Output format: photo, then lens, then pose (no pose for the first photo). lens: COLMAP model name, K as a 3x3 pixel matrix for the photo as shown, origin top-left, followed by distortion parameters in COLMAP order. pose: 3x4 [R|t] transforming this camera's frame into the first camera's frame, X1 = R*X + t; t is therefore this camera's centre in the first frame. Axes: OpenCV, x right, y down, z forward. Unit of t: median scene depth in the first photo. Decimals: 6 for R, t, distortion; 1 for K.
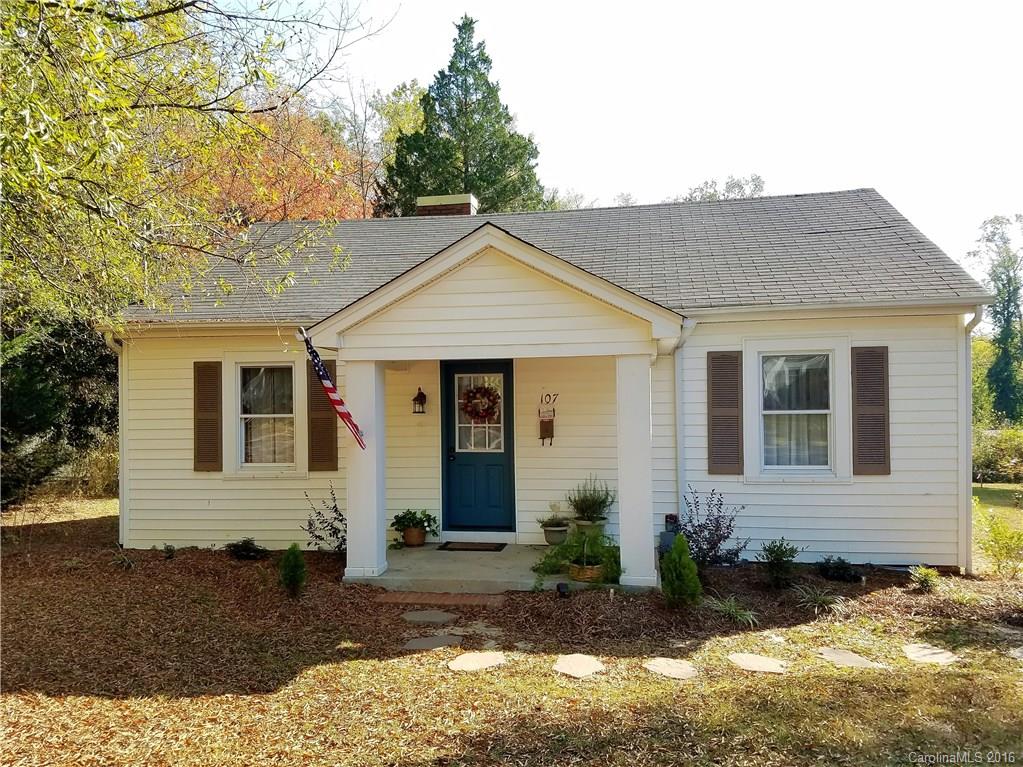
lens RADIAL K [[788.7, 0, 508.3], [0, 788.7, 398.1], [0, 0, 1]] dist [0.188834, -0.384517]
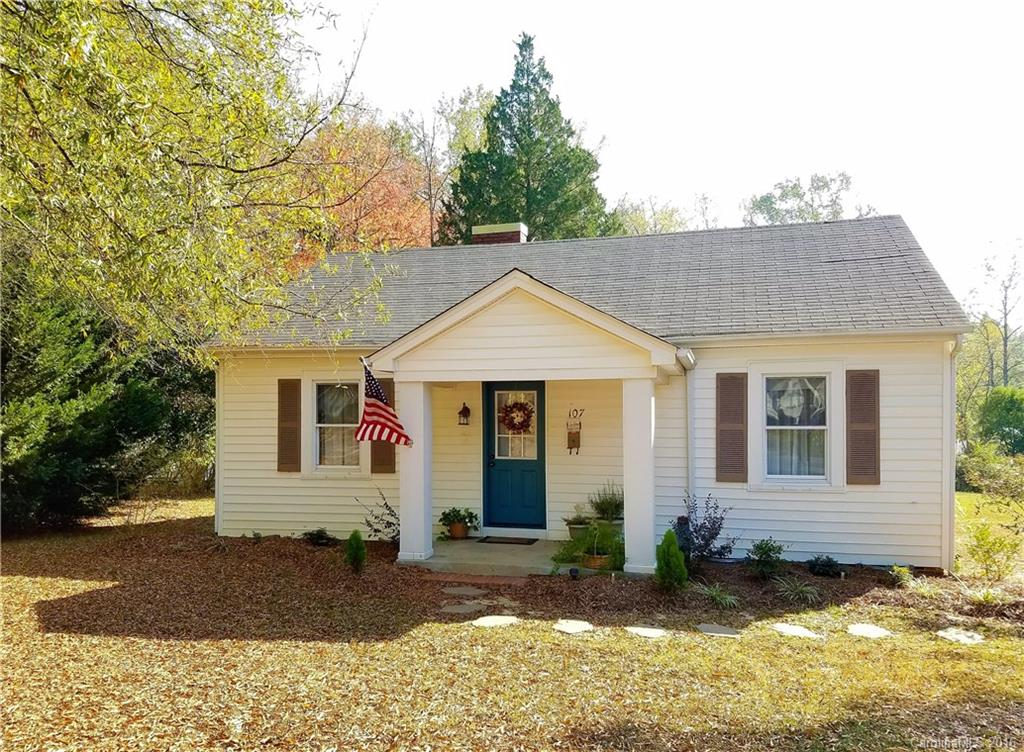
lens RADIAL K [[826.1, 0, 493.2], [0, 826.1, 410.2], [0, 0, 1]] dist [0.233107, -0.580240]
pose [[0.993956, 0.008551, -0.109445, 0.066423], [-0.007969, 0.999952, 0.005751, -0.010190], [0.109489, -0.004844, 0.993976, -0.212089]]
